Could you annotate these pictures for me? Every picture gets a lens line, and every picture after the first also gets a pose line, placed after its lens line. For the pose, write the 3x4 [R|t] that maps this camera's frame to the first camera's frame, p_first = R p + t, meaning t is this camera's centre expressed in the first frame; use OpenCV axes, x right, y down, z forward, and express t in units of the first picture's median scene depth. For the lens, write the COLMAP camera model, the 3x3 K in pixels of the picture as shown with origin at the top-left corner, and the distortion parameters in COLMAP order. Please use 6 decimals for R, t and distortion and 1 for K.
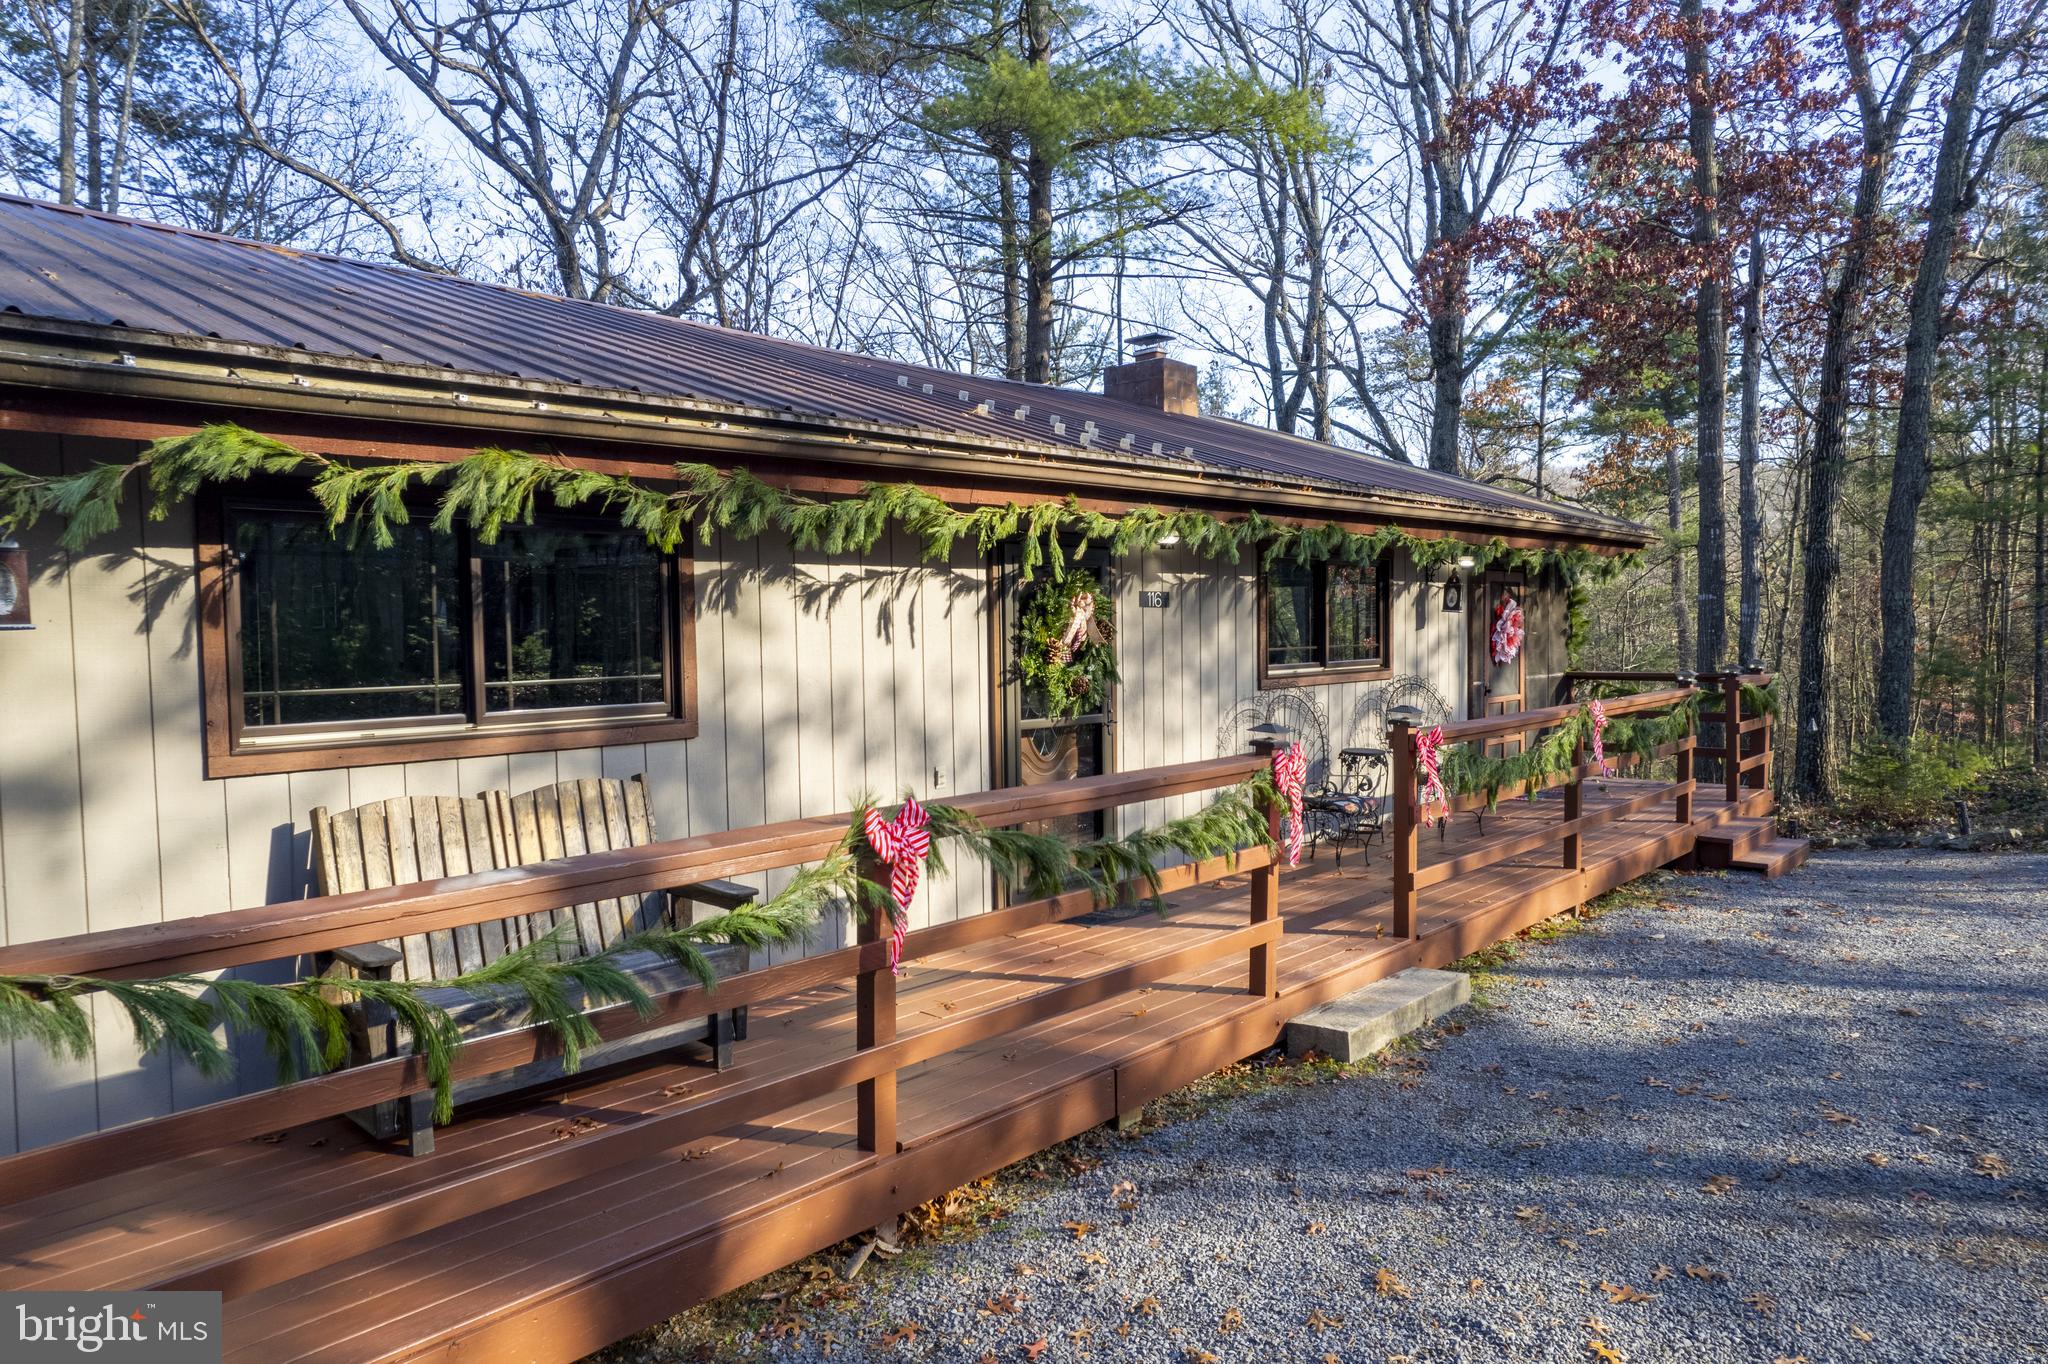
lens RADIAL K [[1313.2, 0, 1023.4], [0, 1313.2, 687.2], [0, 0, 1]] dist [-0.053950, 0.046358]
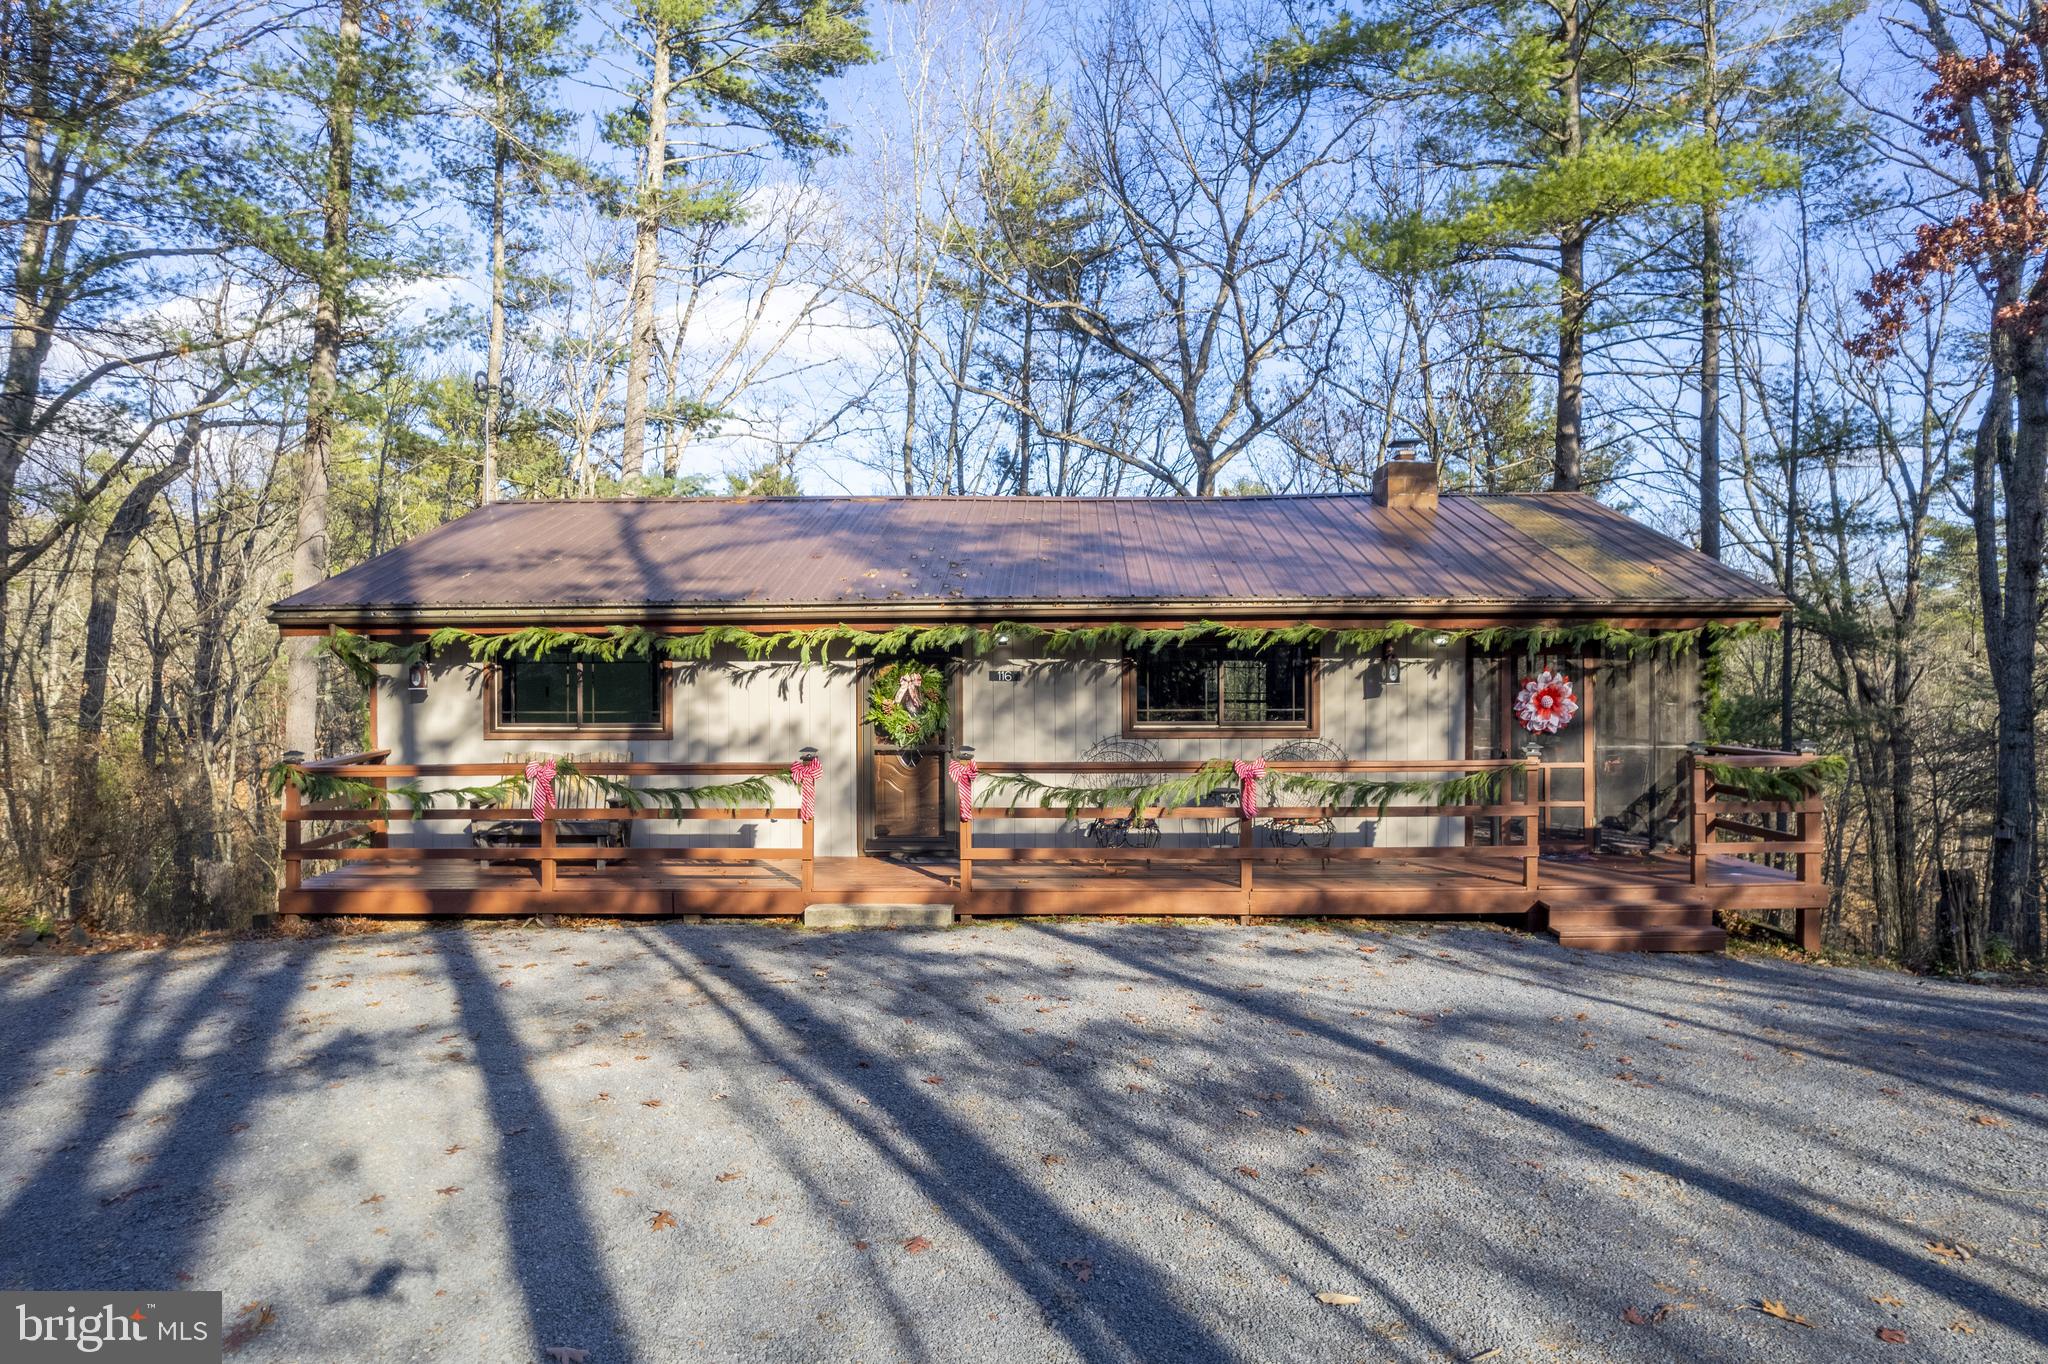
lens RADIAL K [[1313.2, 0, 1023.4], [0, 1313.2, 687.2], [0, 0, 1]] dist [-0.053950, 0.046358]
pose [[0.663040, 0.019314, -0.748335, 1.627447], [-0.041767, 0.999064, -0.011222, -0.046101], [0.747418, 0.038696, 0.663226, -0.040923]]
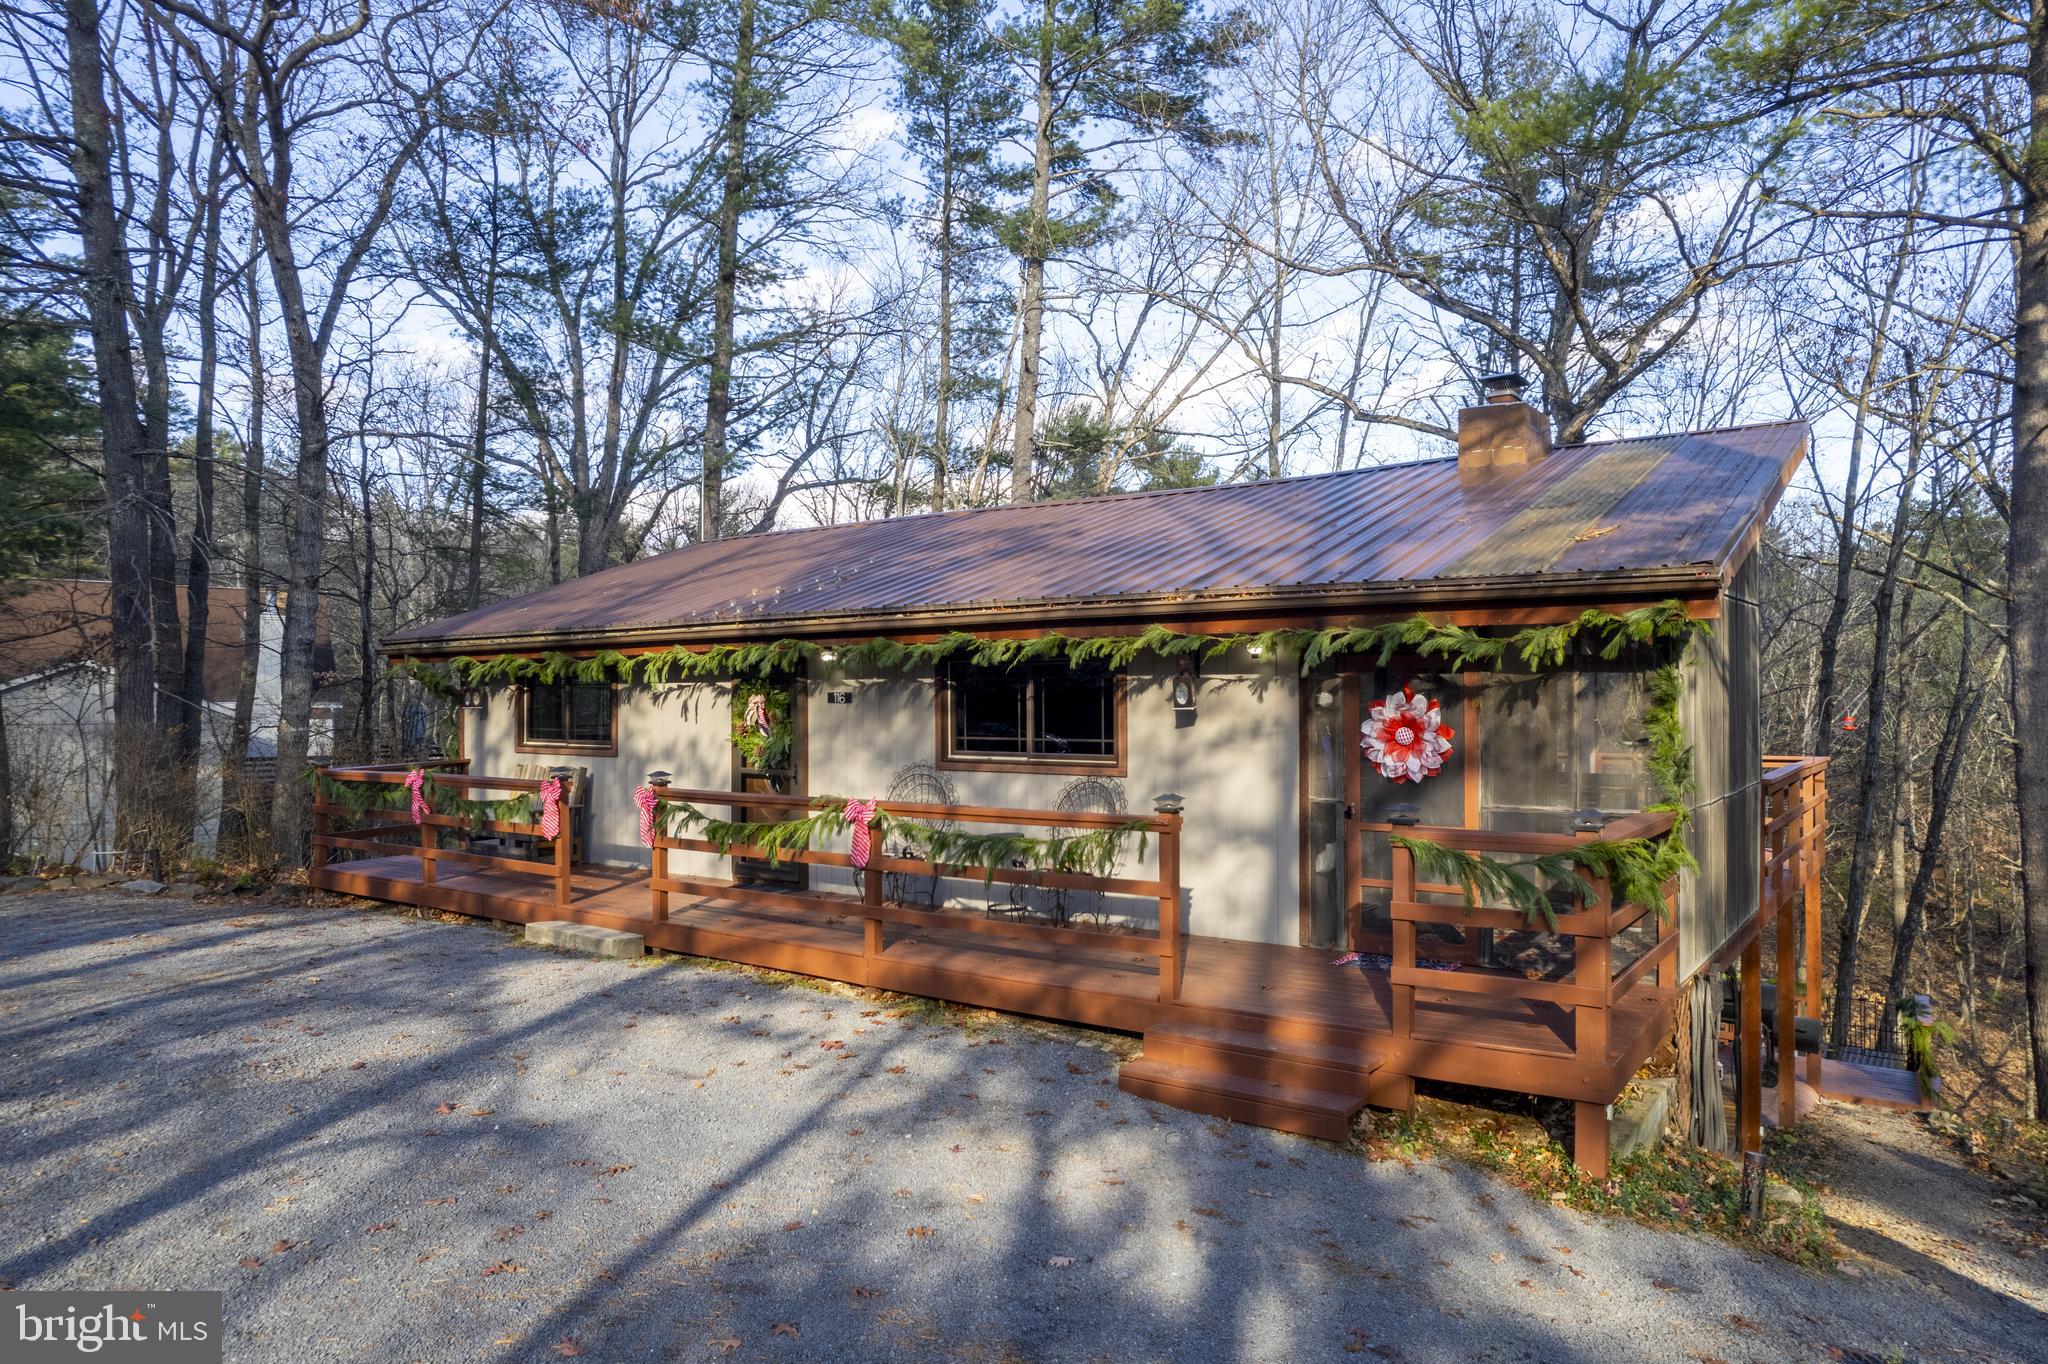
lens RADIAL K [[1283.3, 0, 1030.2], [0, 1283.3, 749.6], [0, 0, 1]] dist [-0.050792, 0.001058]
pose [[0.125694, 0.055769, -0.990500, 1.948006], [-0.046105, 0.997668, 0.050321, -0.113901], [0.990997, 0.039342, 0.127972, 1.290323]]
